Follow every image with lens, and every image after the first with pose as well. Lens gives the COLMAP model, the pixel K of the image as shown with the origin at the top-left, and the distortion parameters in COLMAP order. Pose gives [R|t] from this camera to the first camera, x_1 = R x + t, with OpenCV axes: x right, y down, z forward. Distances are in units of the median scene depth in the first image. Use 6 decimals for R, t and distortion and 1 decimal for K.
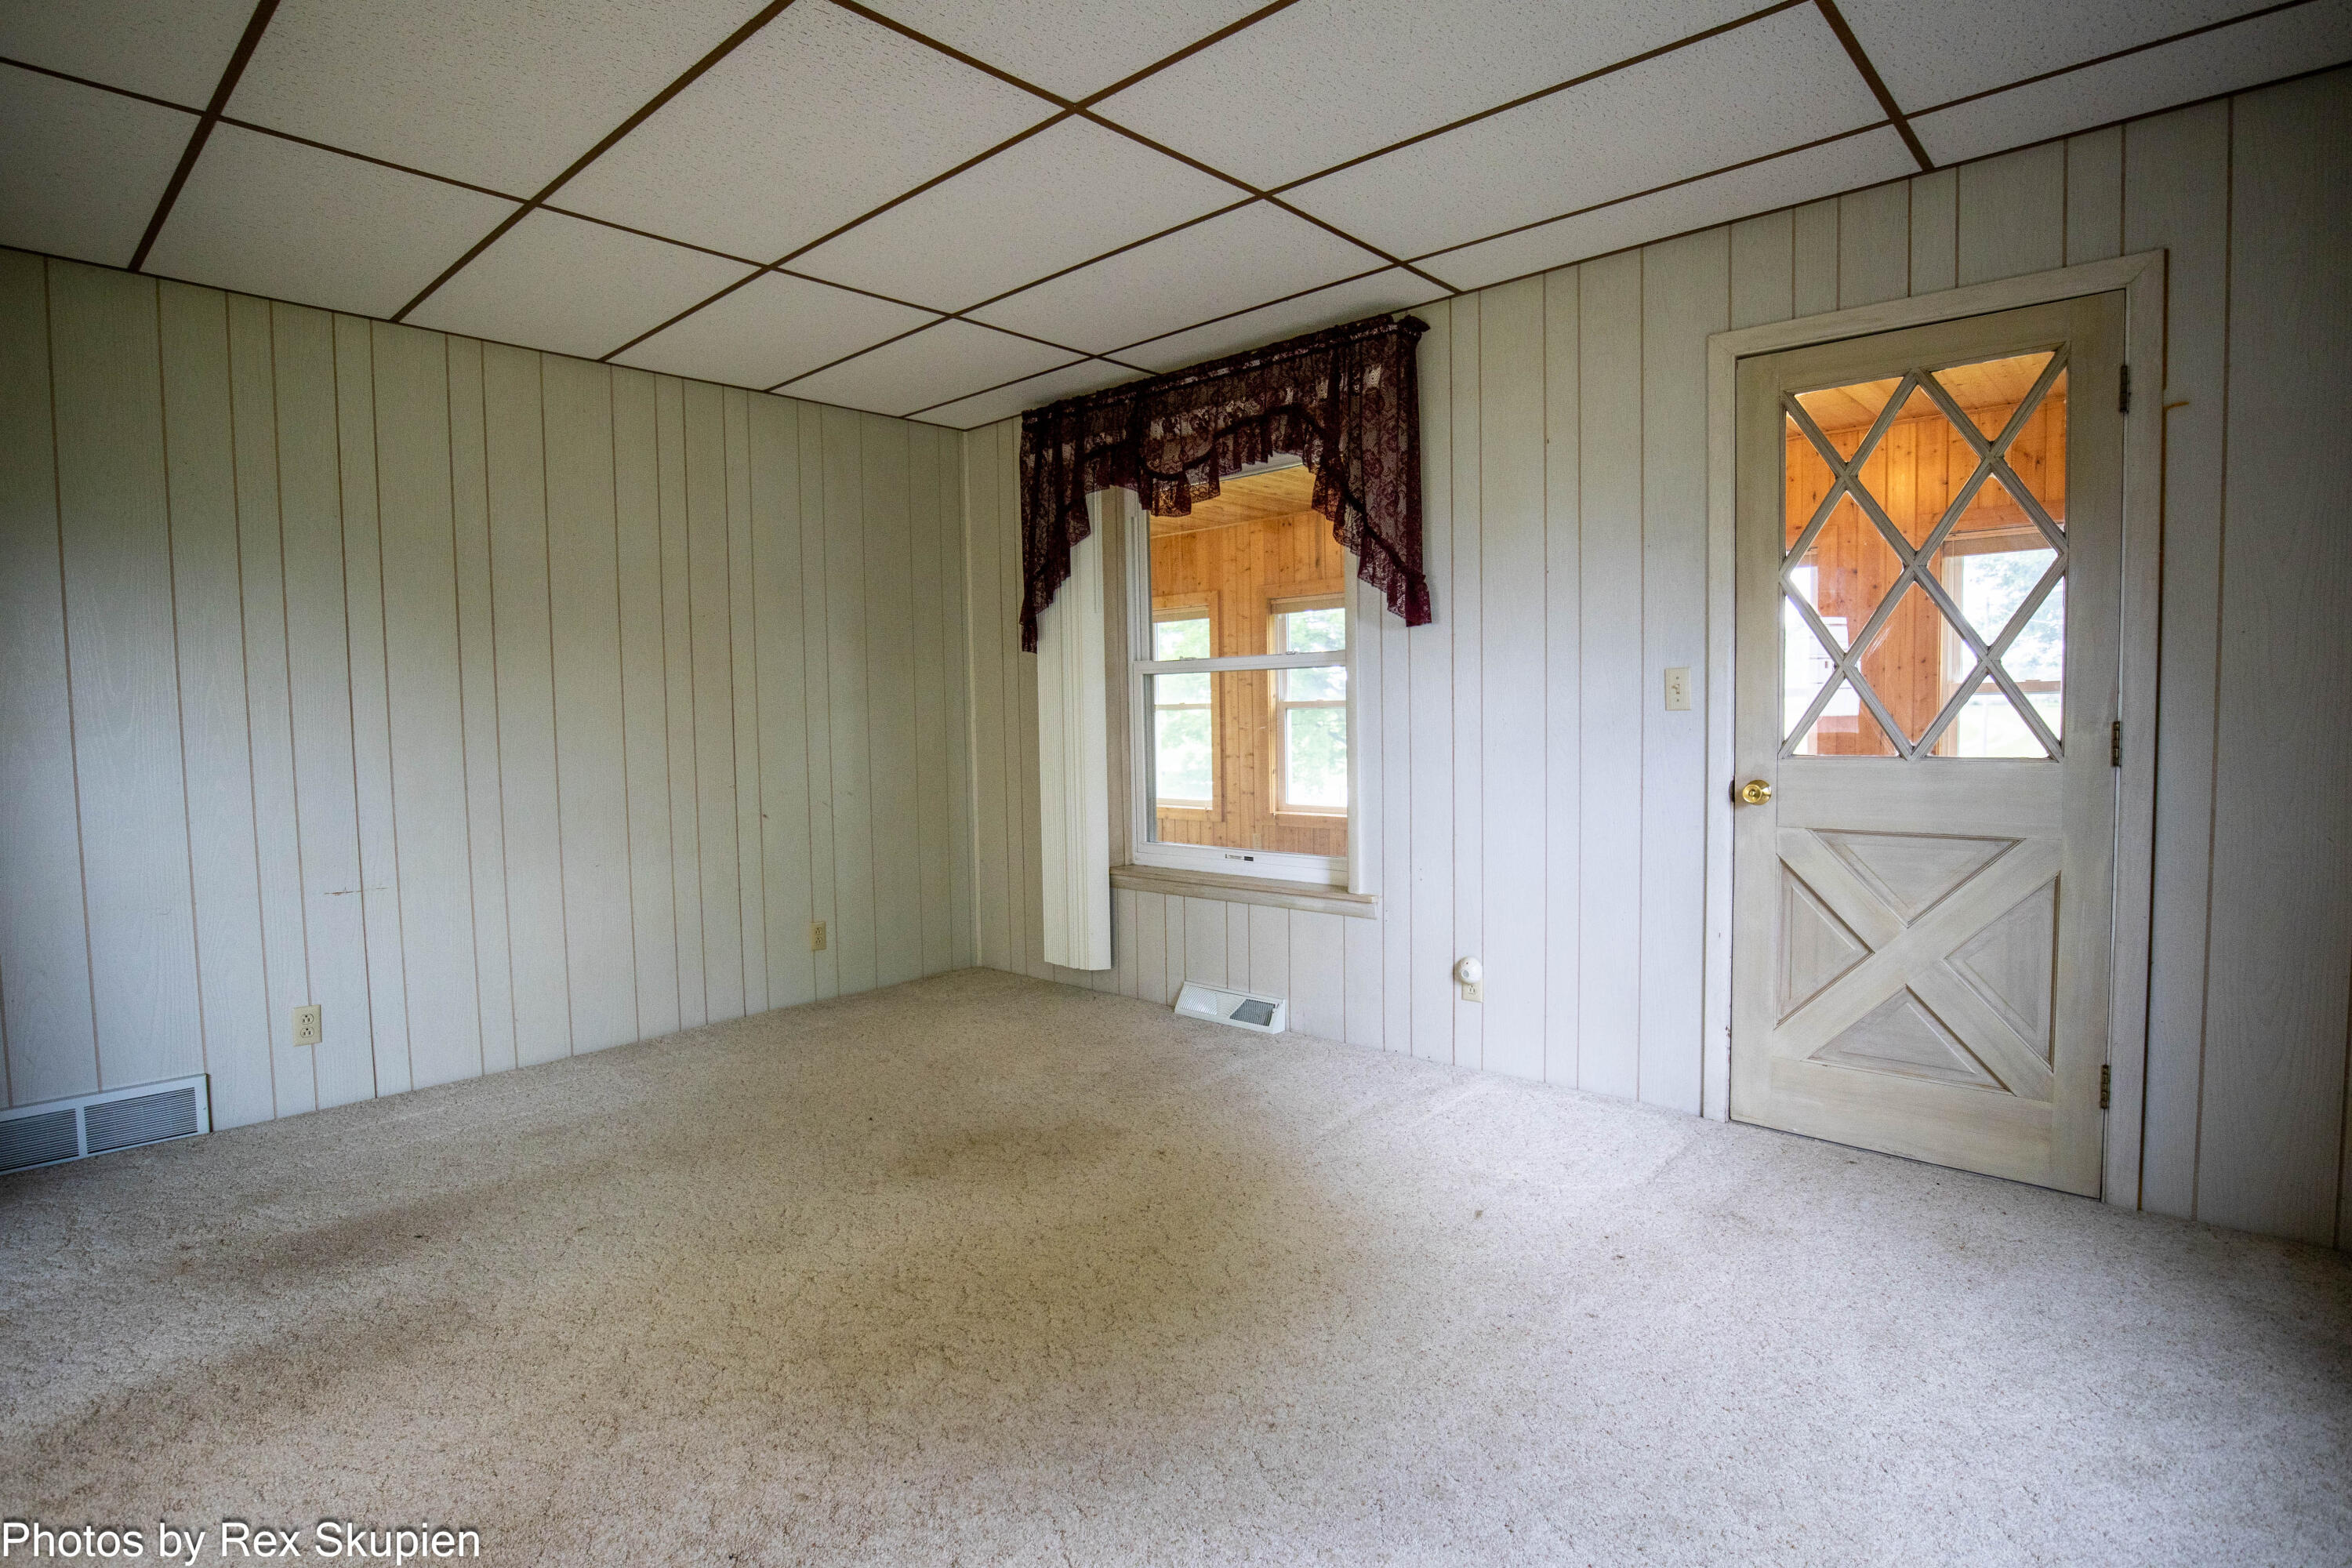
lens RADIAL K [[1188.6, 0, 1188.0], [0, 1188.6, 786.7], [0, 0, 1]] dist [-0.054565, 0.025489]
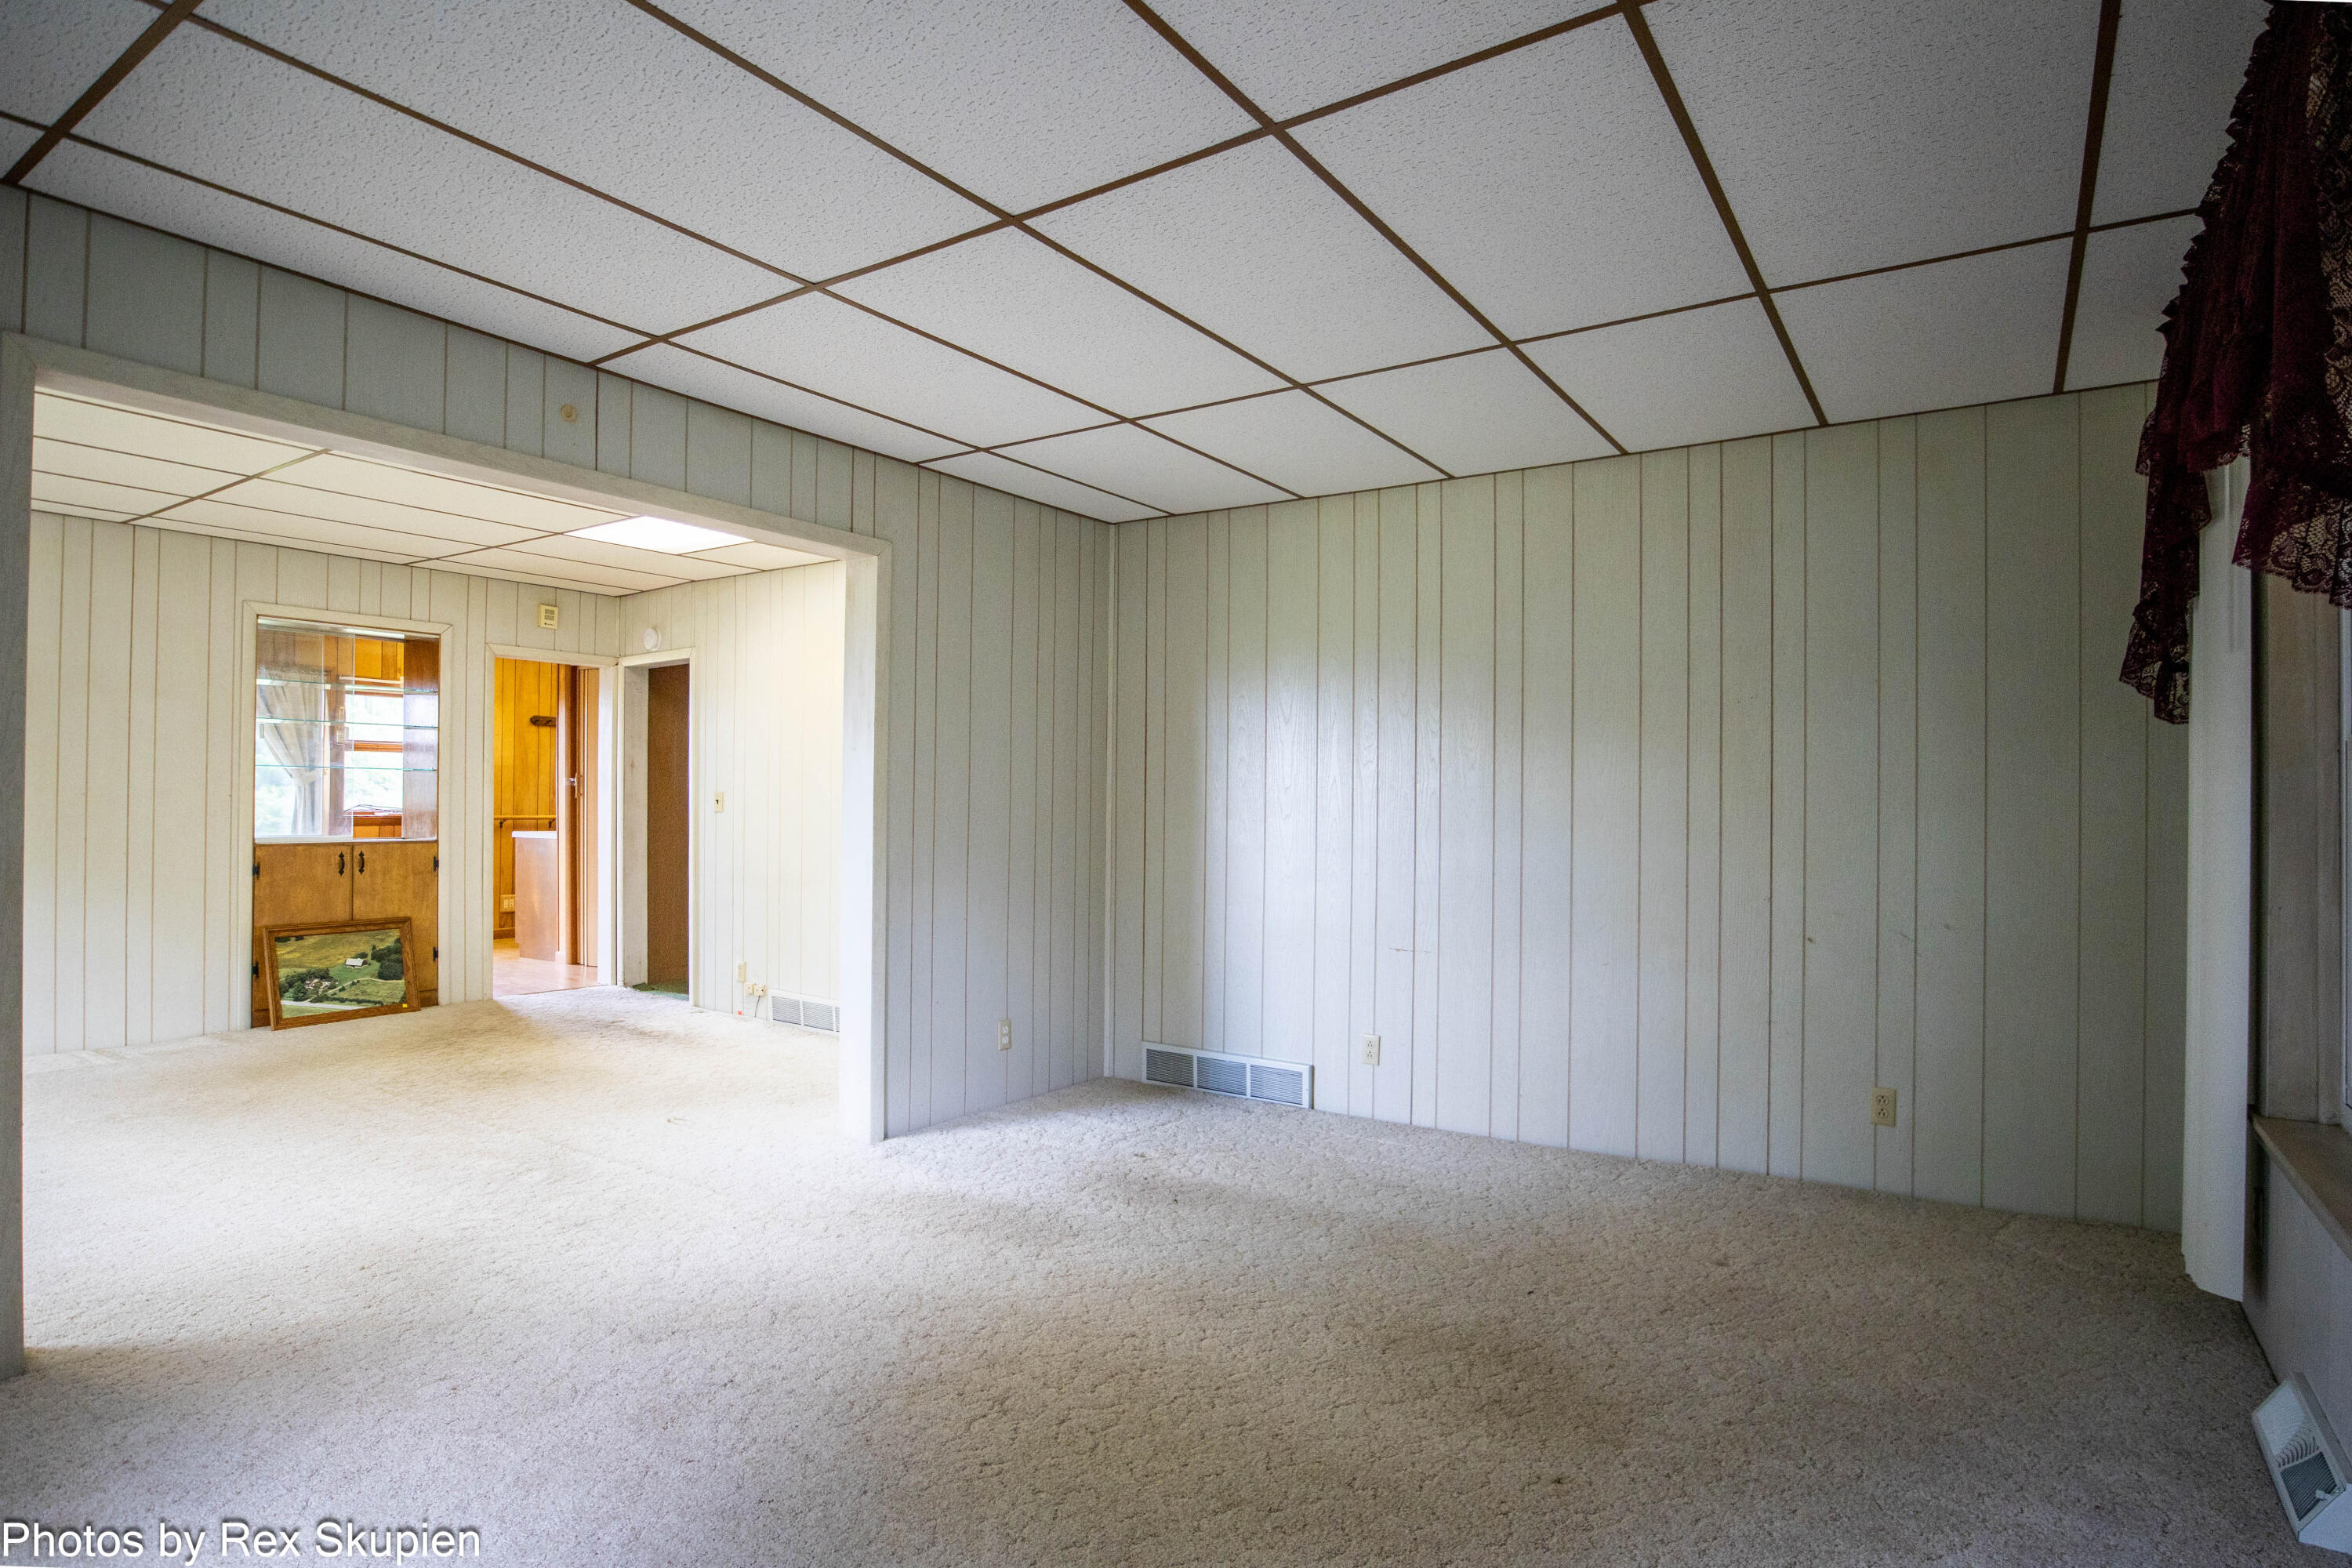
lens RADIAL K [[1229.0, 0, 1176.6], [0, 1229.0, 796.1], [0, 0, 1]] dist [-0.057725, 0.028255]
pose [[0.142851, 0.008130, -0.989711, 0.504242], [-0.071841, 0.997414, -0.002176, -0.050451], [0.987133, 0.071413, 0.143066, 0.540523]]
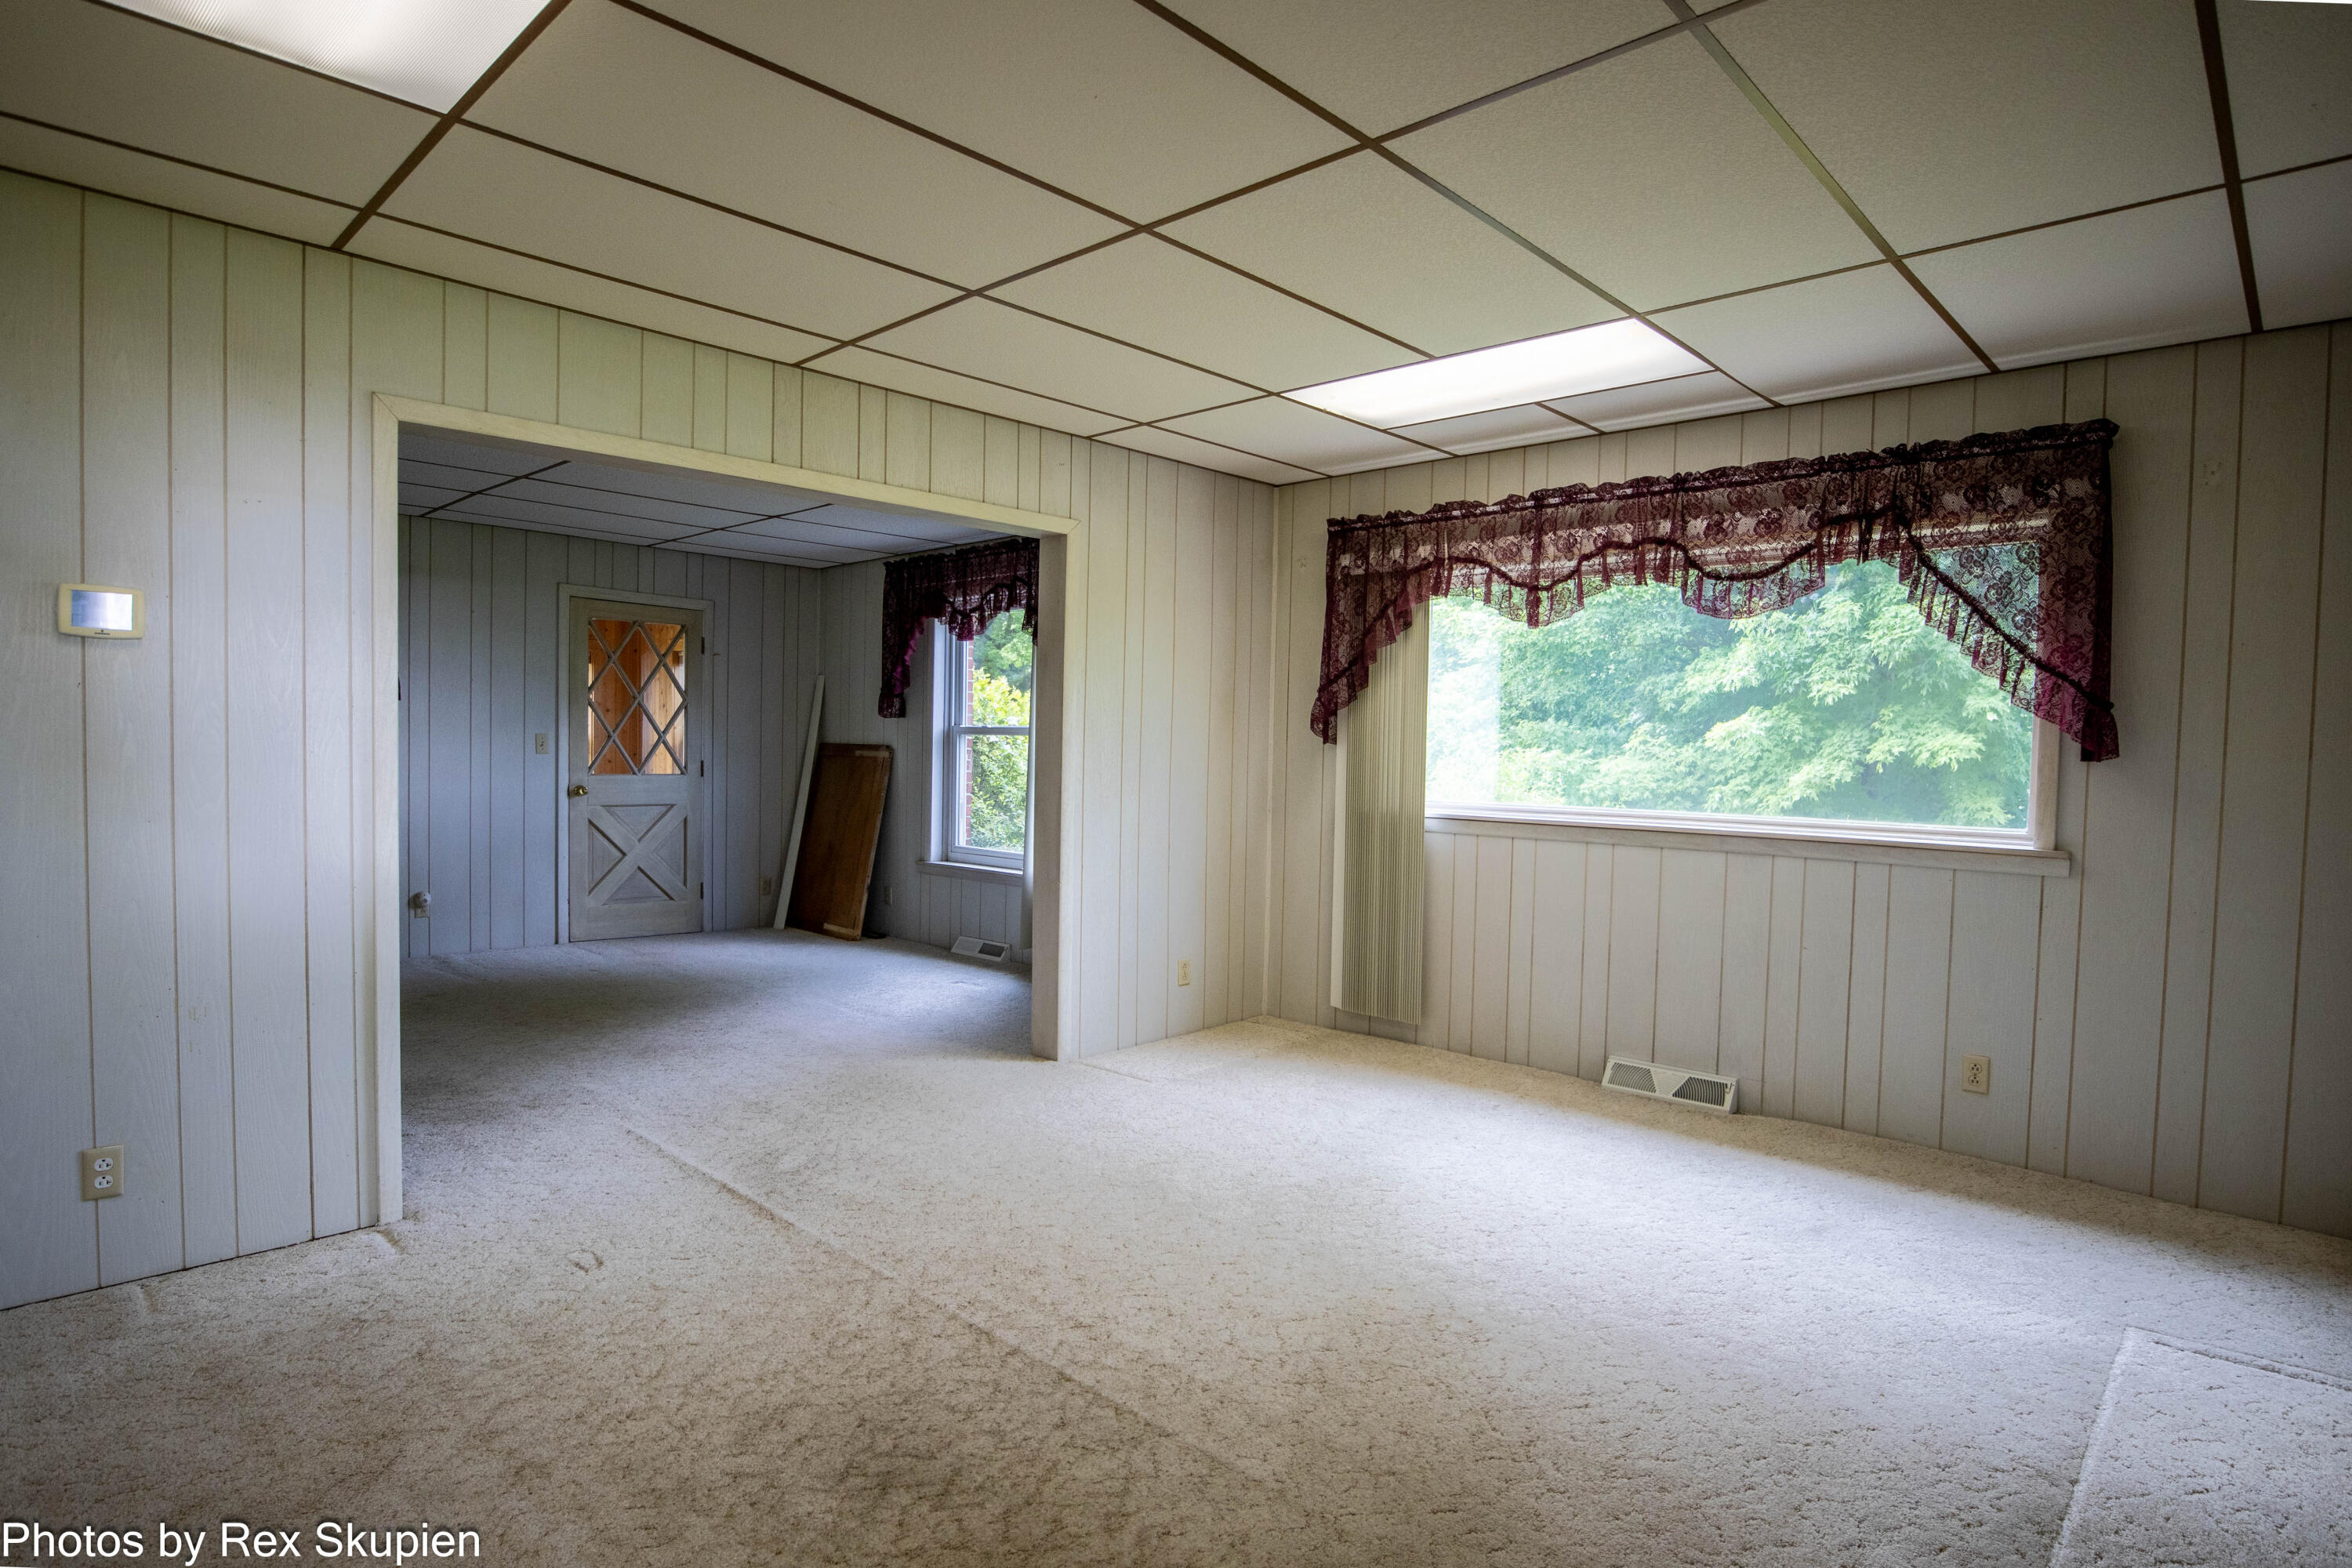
lens RADIAL K [[1229.0, 0, 1176.6], [0, 1229.0, 796.1], [0, 0, 1]] dist [-0.057725, 0.028255]
pose [[0.019702, -0.026009, 0.999468, -1.507671], [0.038091, 0.998955, 0.025244, -0.000155], [-0.999080, 0.037573, 0.020672, -0.155494]]
